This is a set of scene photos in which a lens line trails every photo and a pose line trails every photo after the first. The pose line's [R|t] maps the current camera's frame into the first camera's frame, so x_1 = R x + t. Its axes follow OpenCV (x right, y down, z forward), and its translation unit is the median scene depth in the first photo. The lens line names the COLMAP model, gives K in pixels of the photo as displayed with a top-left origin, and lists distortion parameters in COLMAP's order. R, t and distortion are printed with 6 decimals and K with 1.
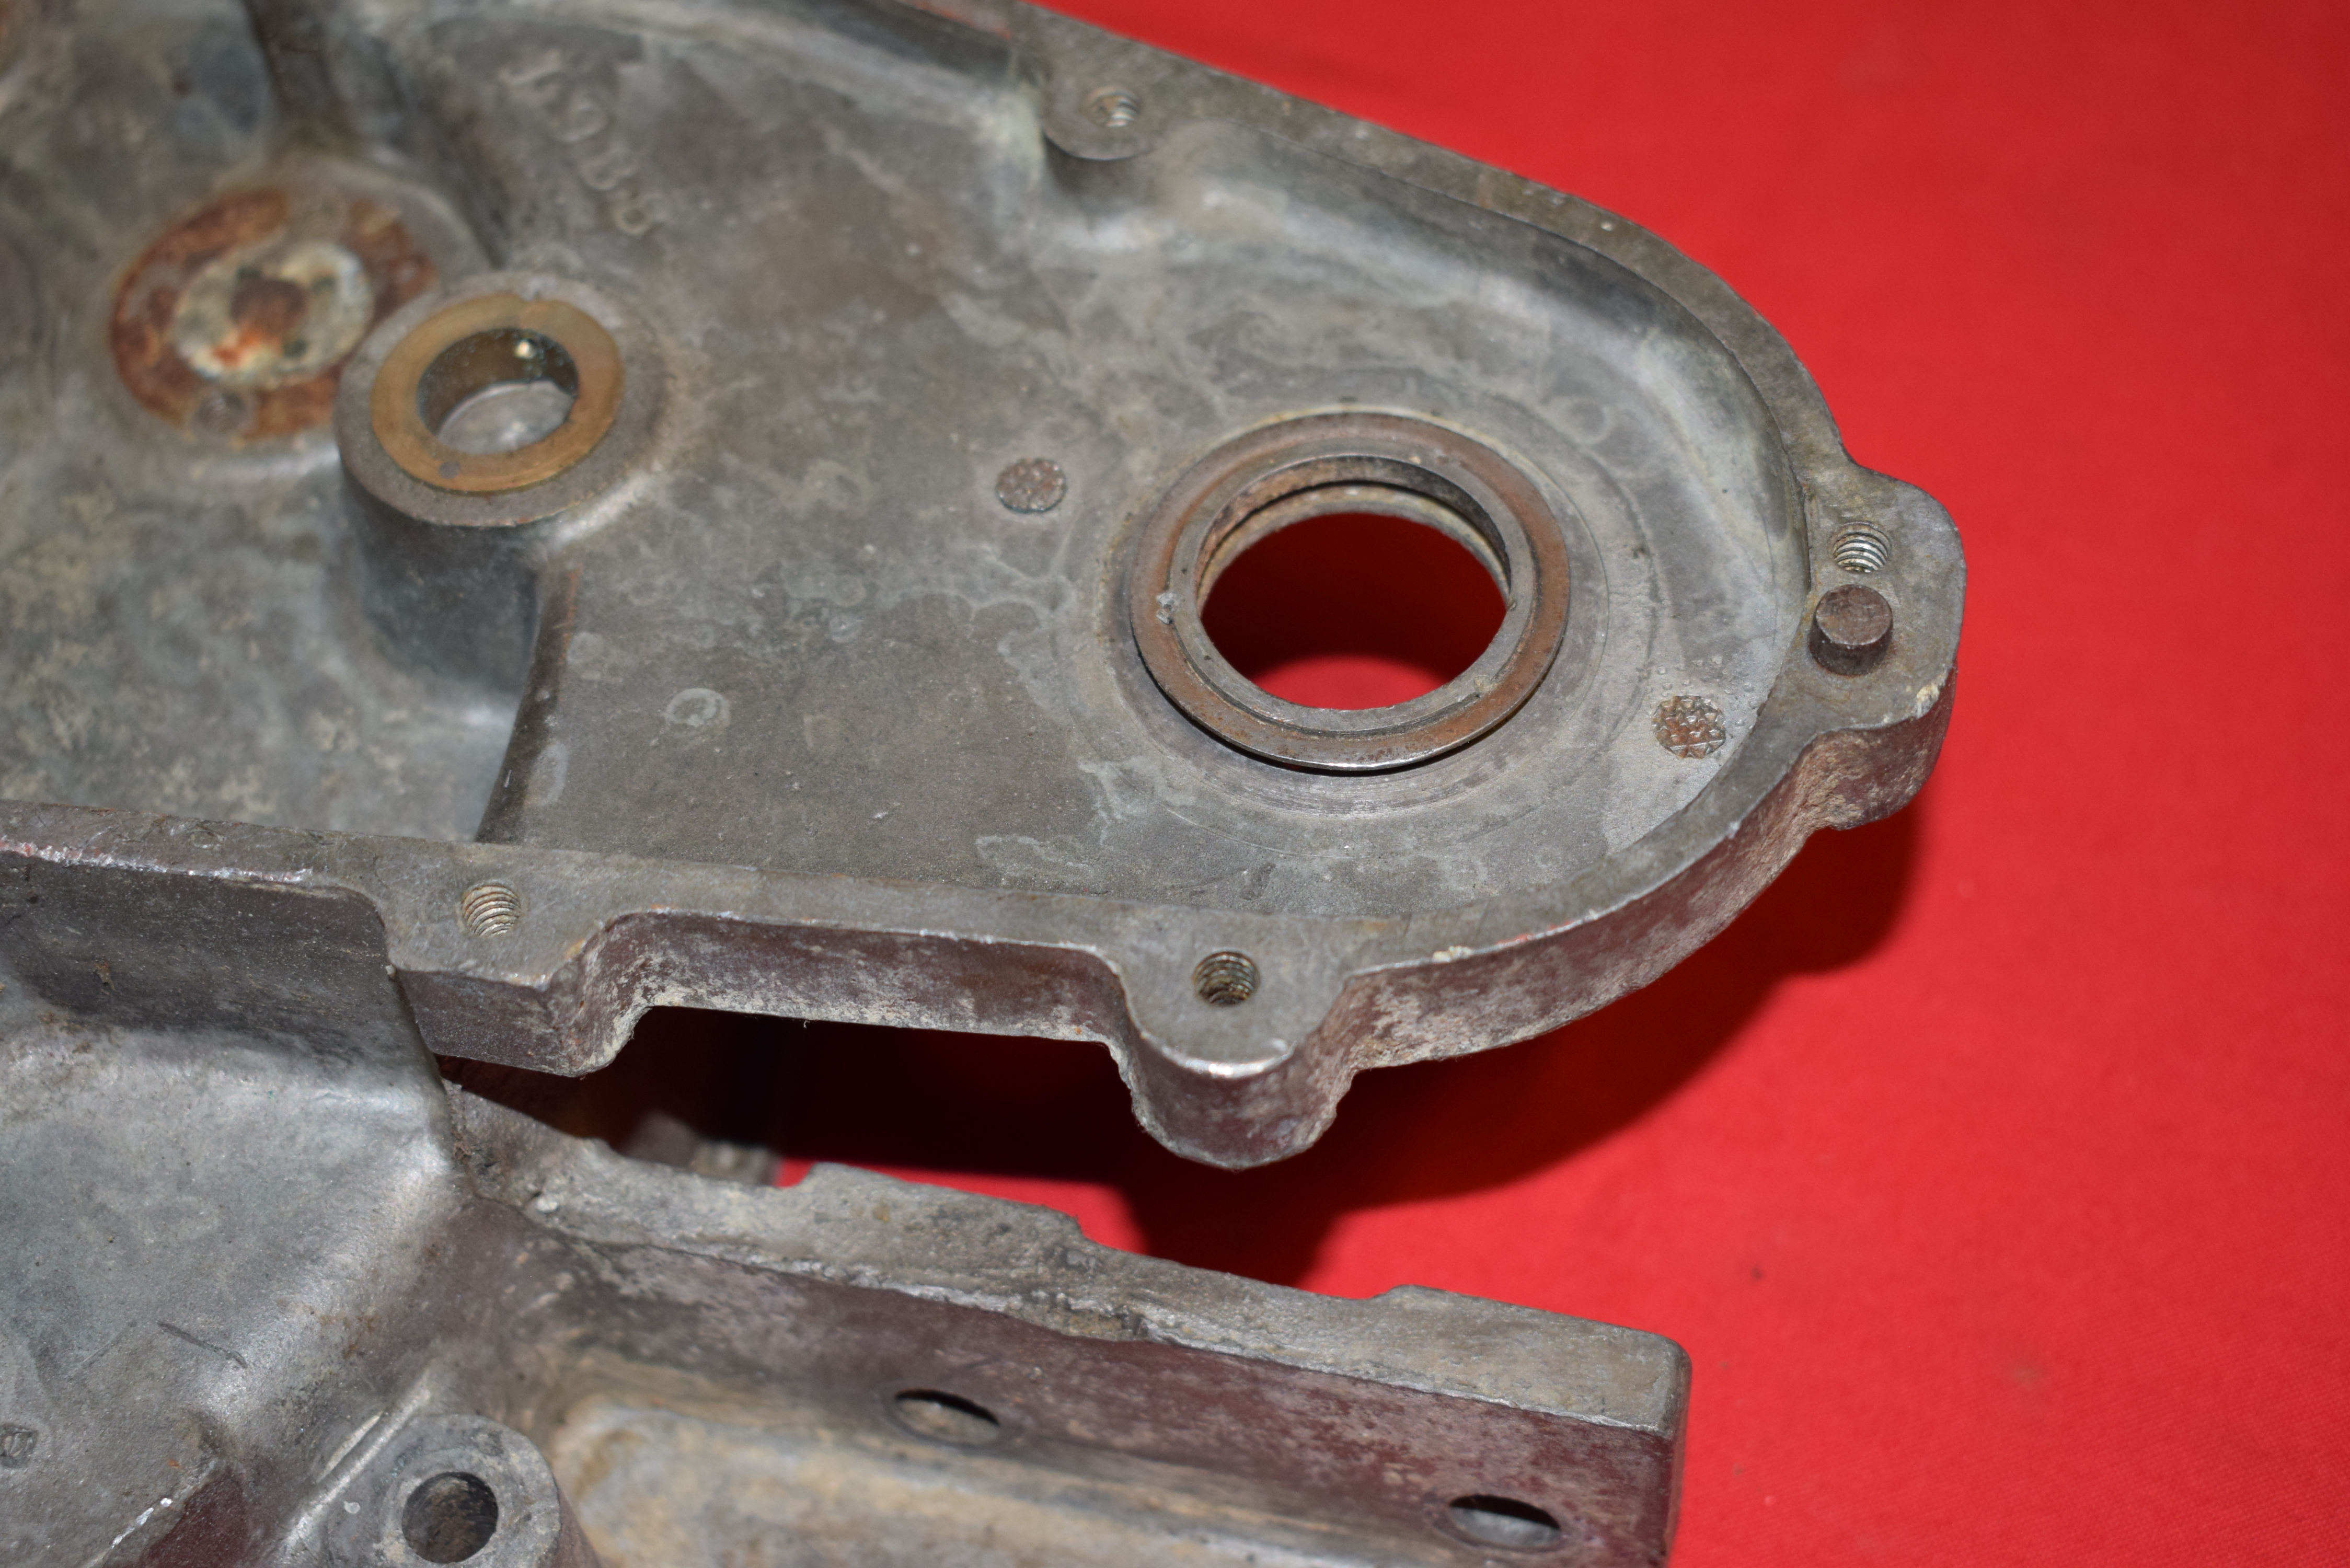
lens RADIAL K [[3872.1, 0, 1173.9], [0, 3872.1, 782.9], [0, 0, 1]] dist [-0.017678, 0.000000]
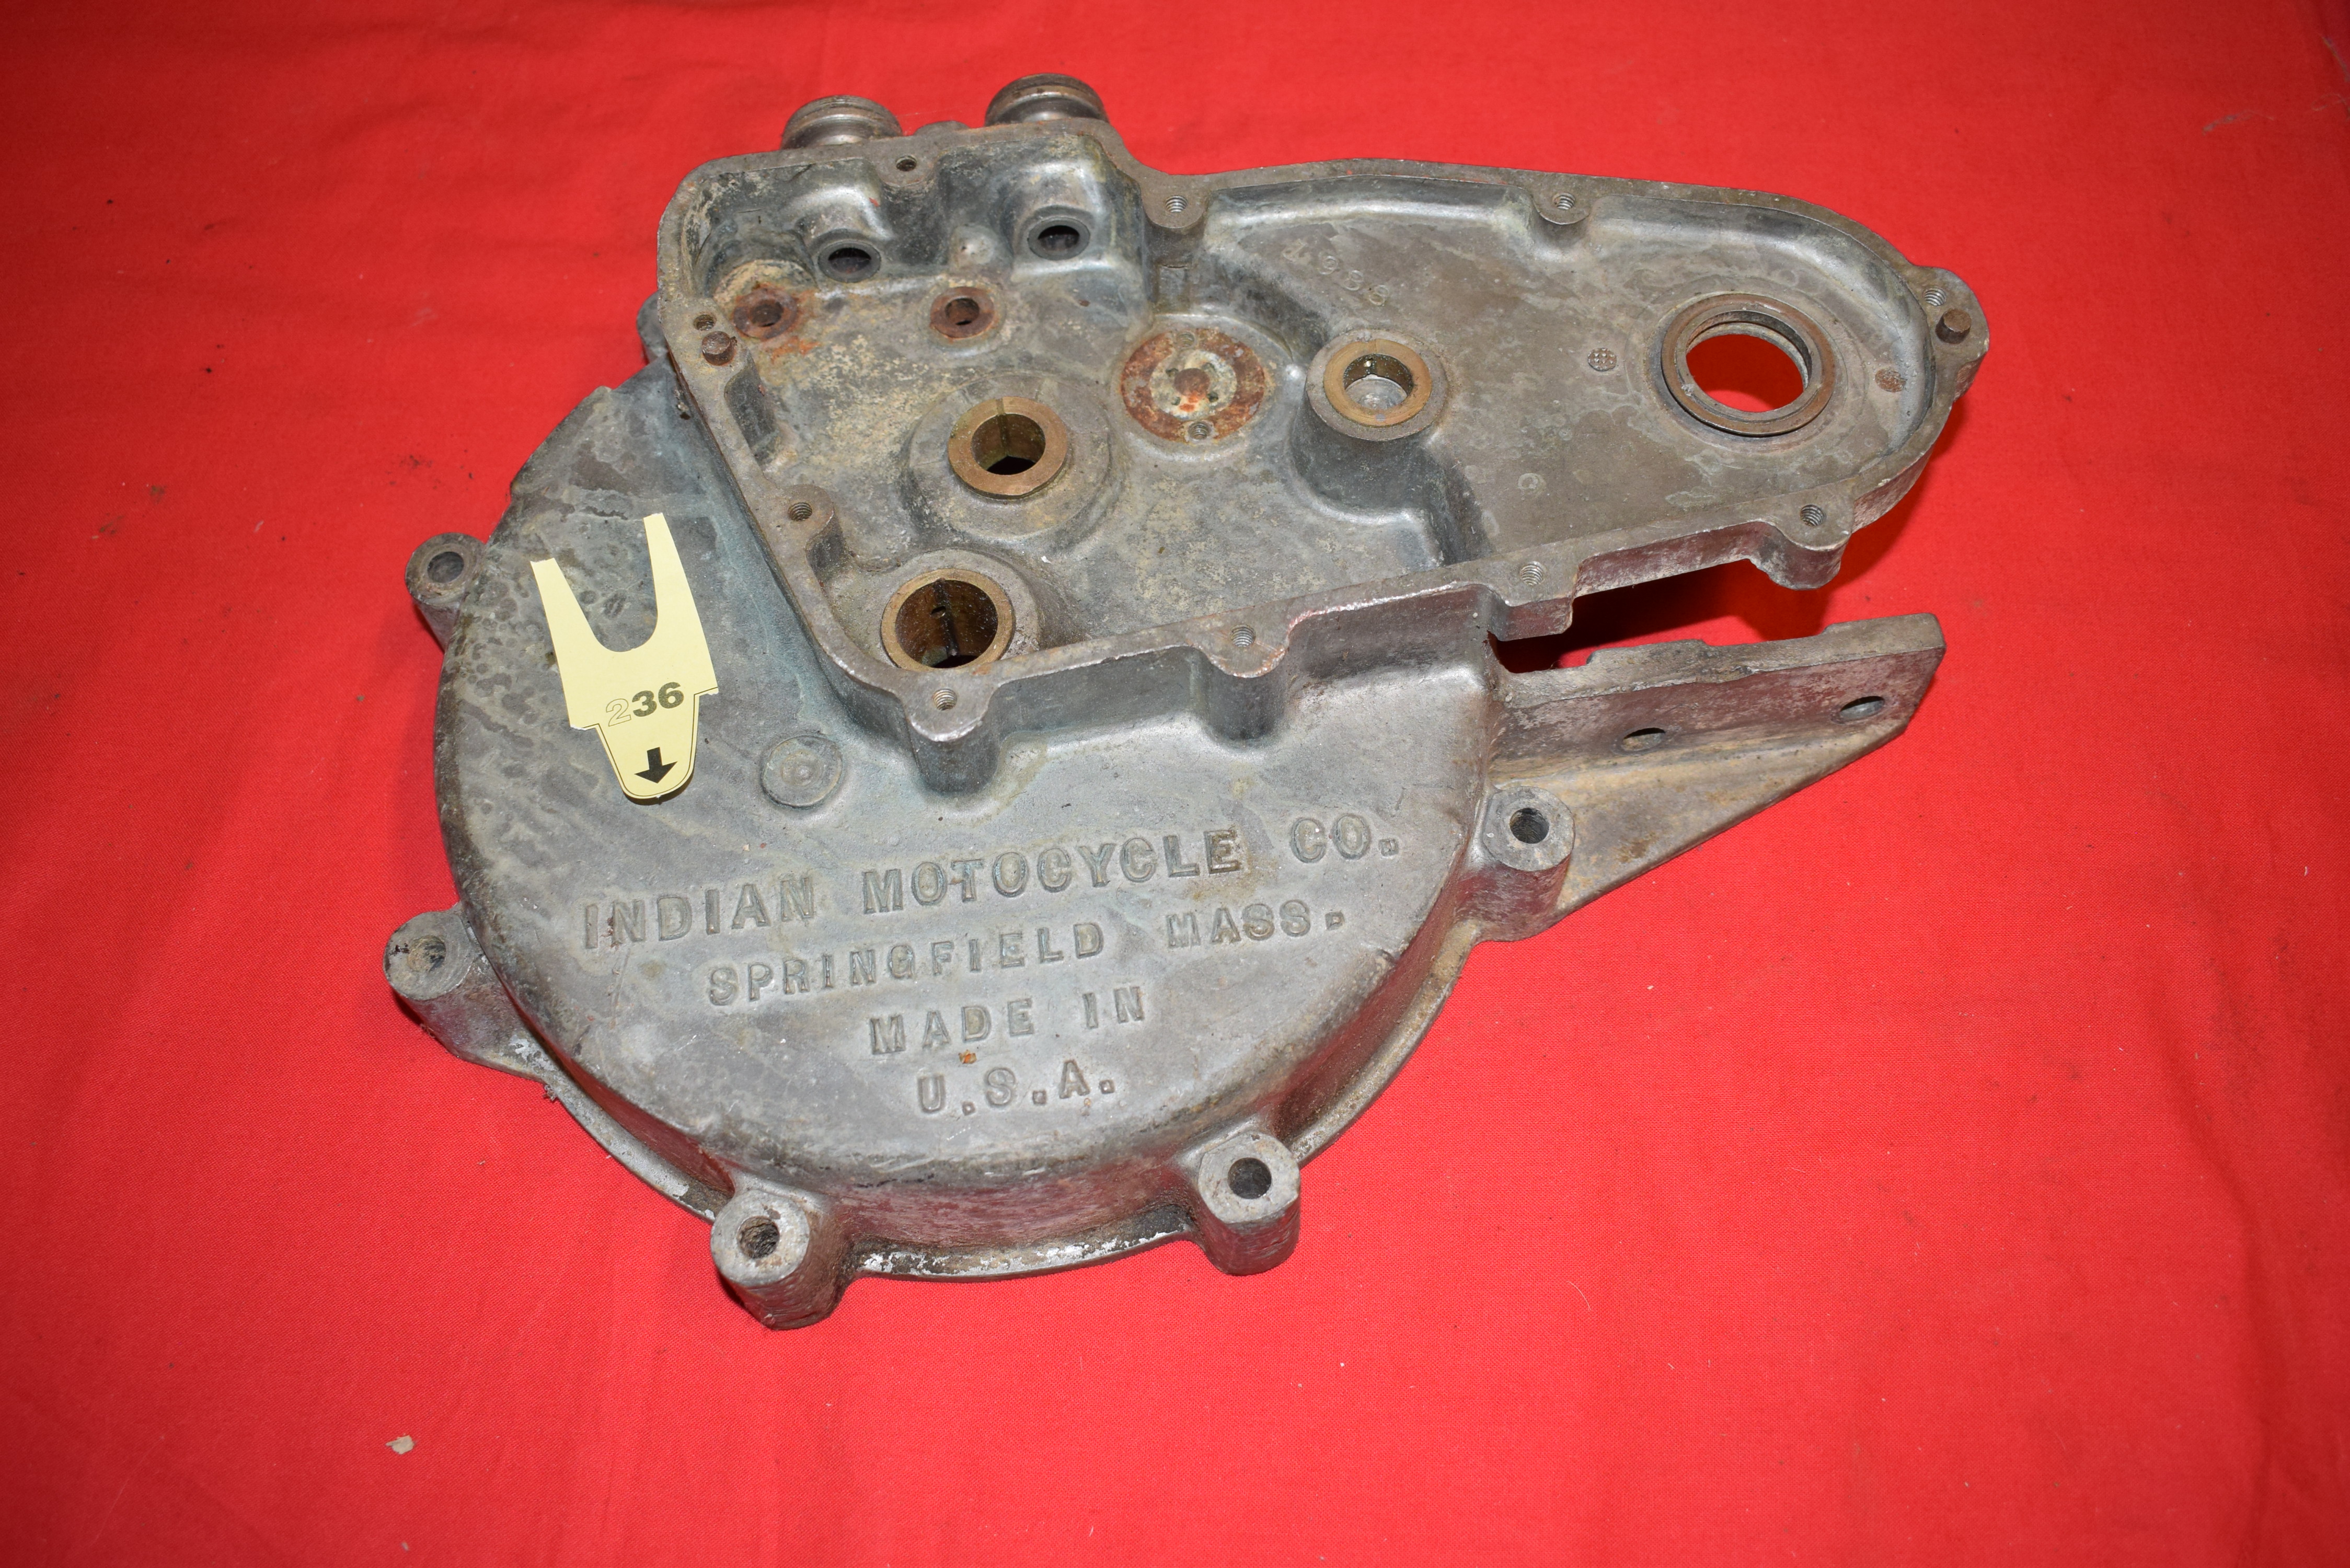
lens RADIAL K [[2060.8, 0, 1180.1], [0, 2060.8, 785.1], [0, 0, 1]] dist [-0.093167, 0.005518]
pose [[0.931442, -0.309131, 0.191972, -0.627863], [0.284898, 0.947713, 0.143780, -0.085449], [-0.226381, -0.079230, 0.970811, -0.218085]]
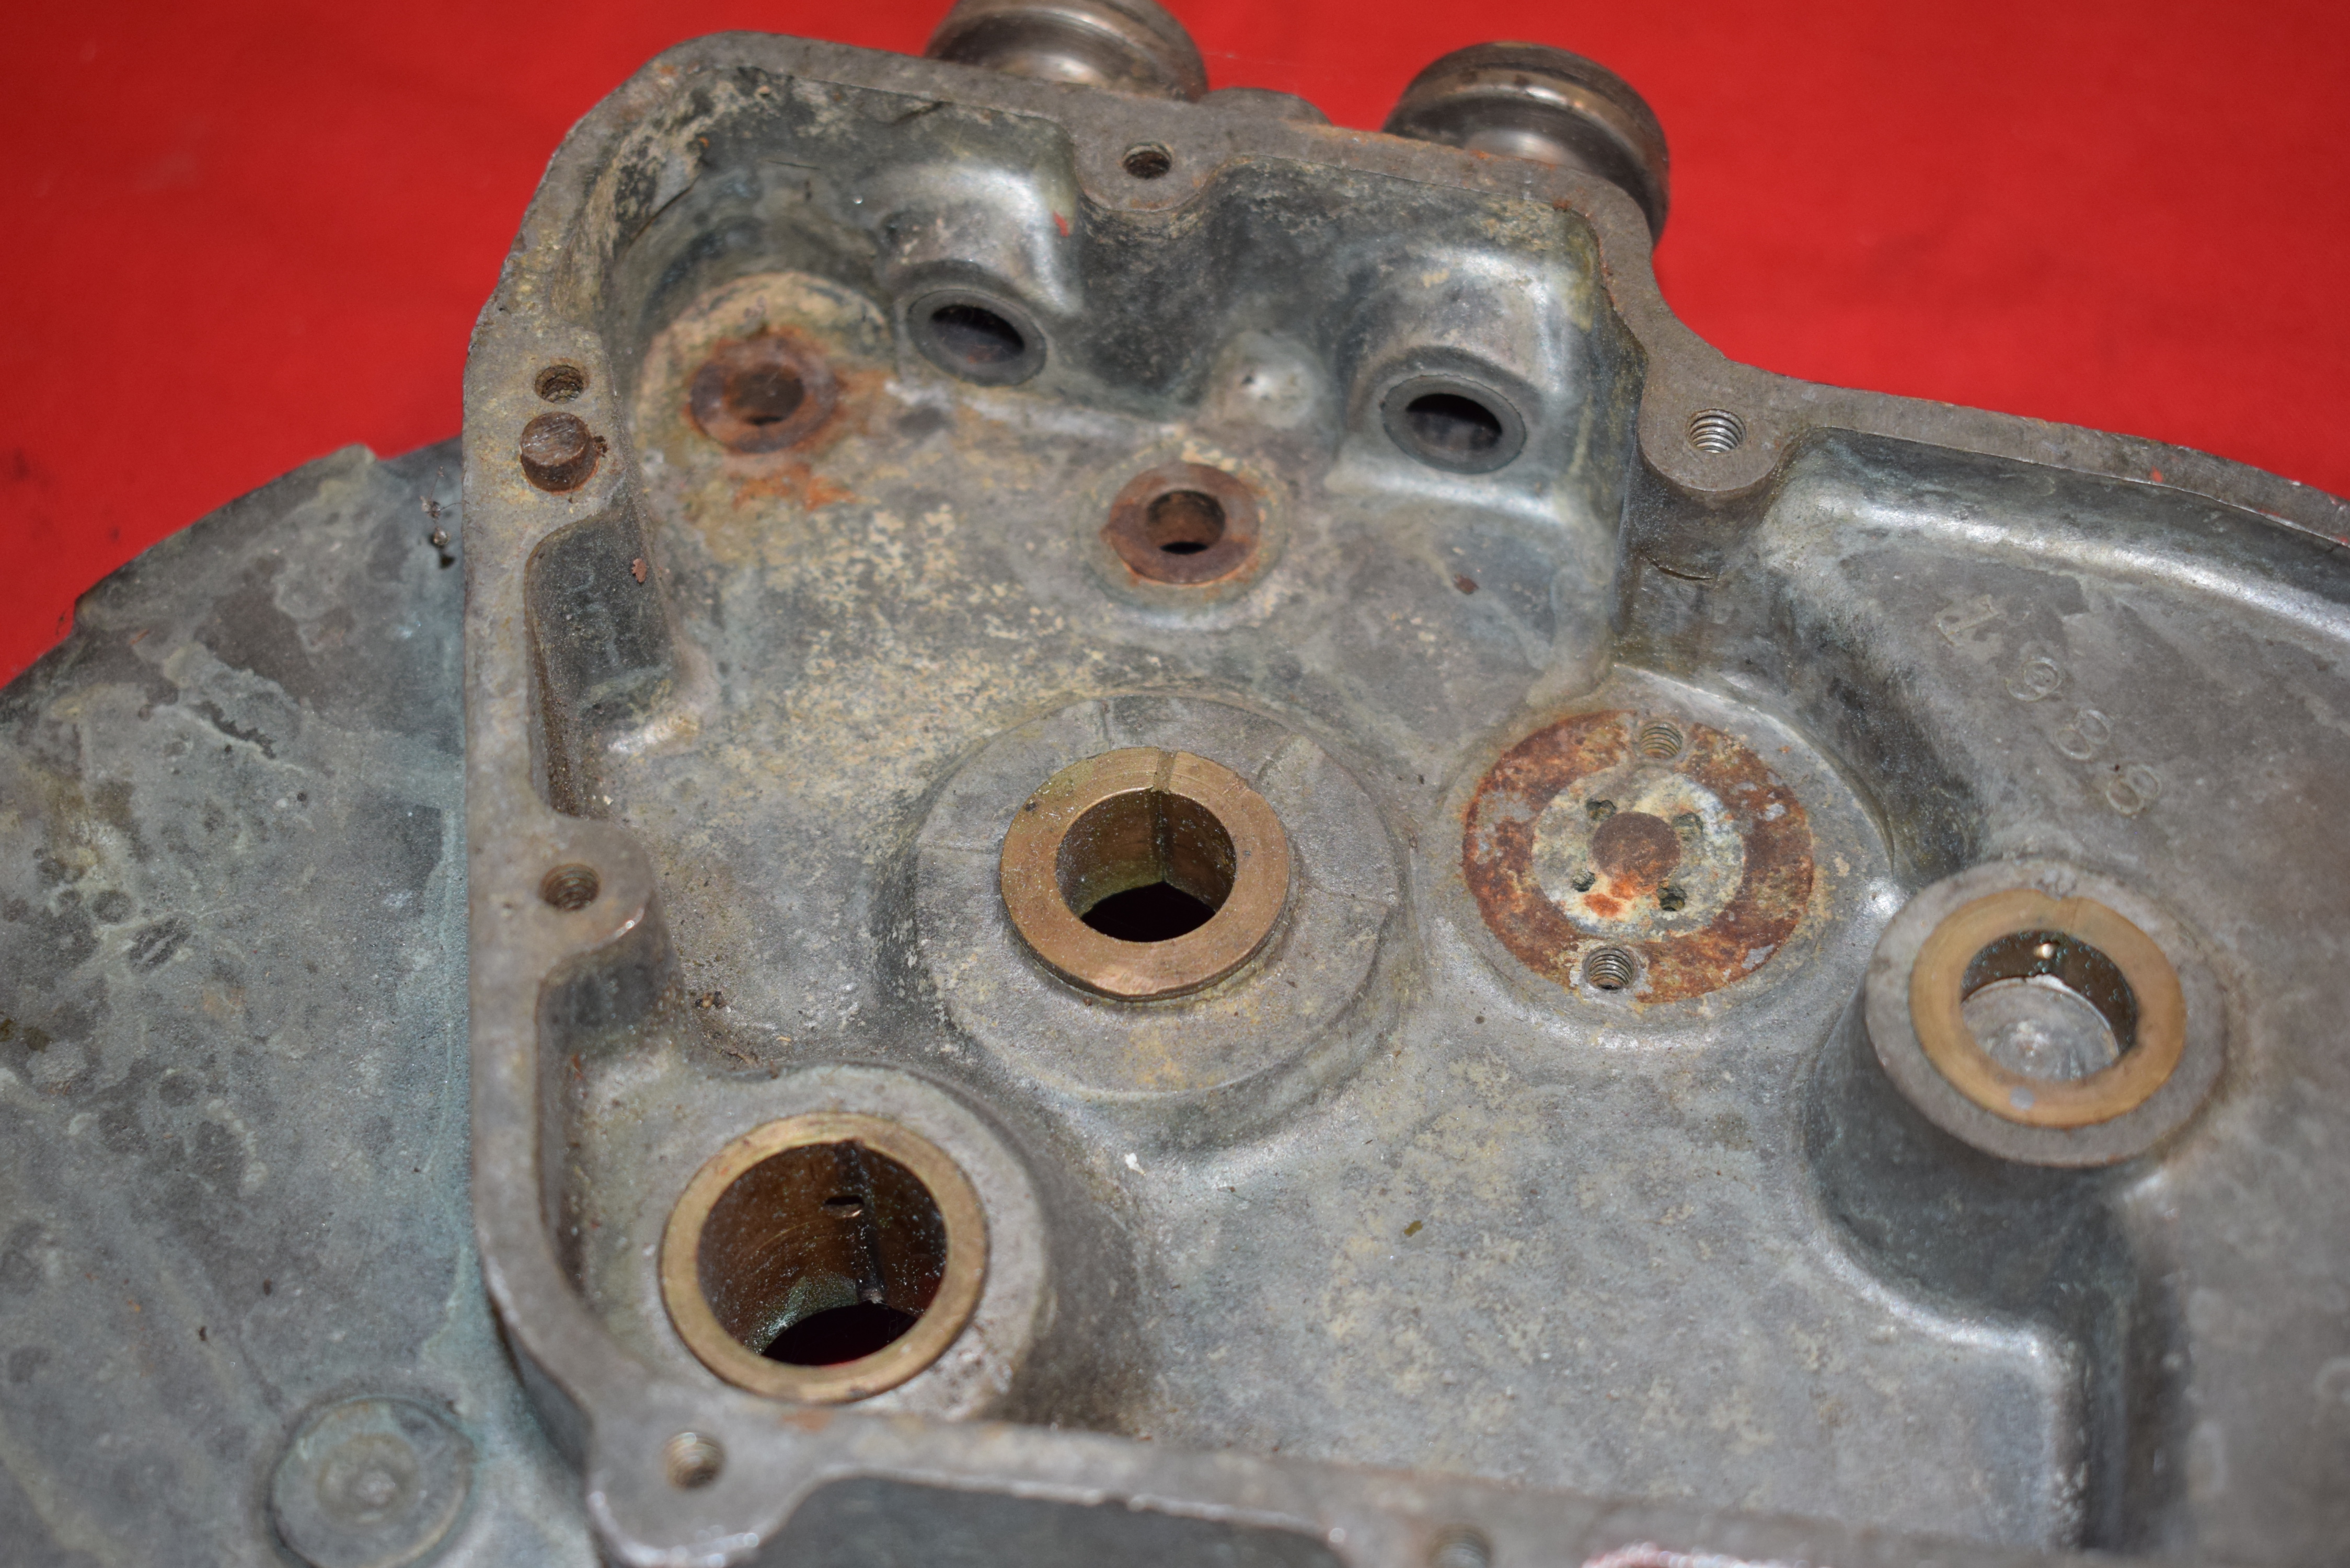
lens RADIAL K [[3872.1, 0, 1182.1], [0, 3872.1, 796.9], [0, 0, 1]] dist [-0.017678, 0.000000]
pose [[0.999457, 0.013754, 0.029958, -0.428238], [-0.013801, 0.999904, 0.001346, -0.155789], [-0.029937, -0.001759, 0.999550, 0.076882]]
